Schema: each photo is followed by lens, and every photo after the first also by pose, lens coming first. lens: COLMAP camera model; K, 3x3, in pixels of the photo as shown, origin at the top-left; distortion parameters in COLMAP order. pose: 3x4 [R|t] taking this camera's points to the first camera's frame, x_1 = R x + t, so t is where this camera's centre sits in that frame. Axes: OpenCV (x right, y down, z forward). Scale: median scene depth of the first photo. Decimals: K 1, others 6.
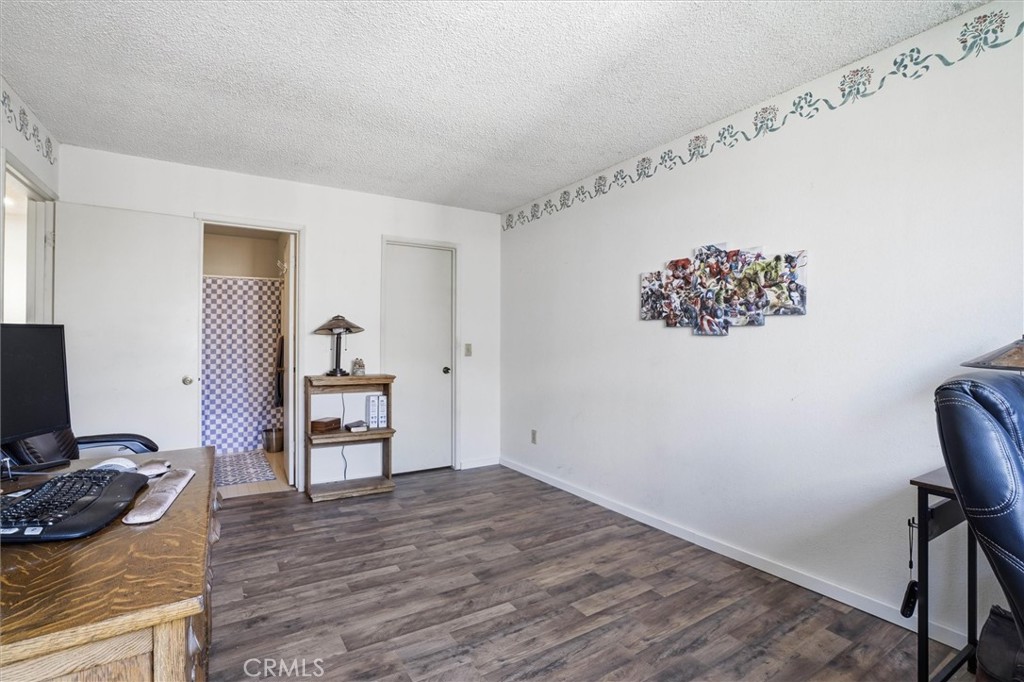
lens RADIAL K [[476.4, 0, 515.4], [0, 476.4, 341.3], [0, 0, 1]] dist [-0.036000, 0.009173]
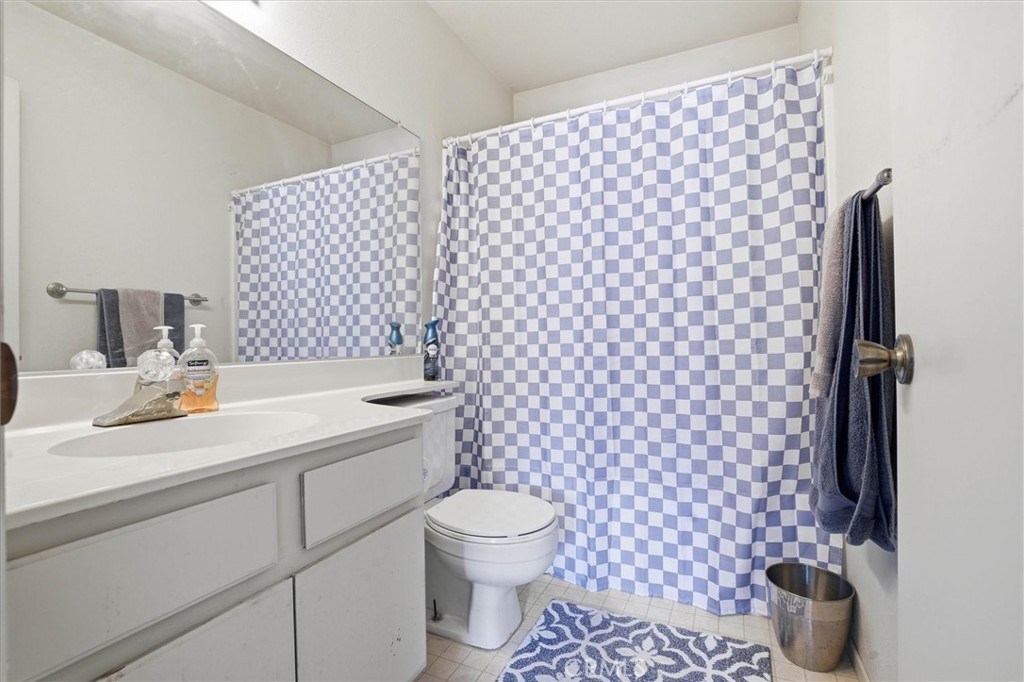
lens RADIAL K [[476.4, 0, 490.1], [0, 476.4, 324.8], [0, 0, 1]] dist [-0.036000, 0.009173]
pose [[0.485687, -0.004746, -0.874120, -0.356593], [0.033705, 0.999343, 0.013302, 0.025862], [0.873483, -0.035923, 0.485528, 0.698317]]
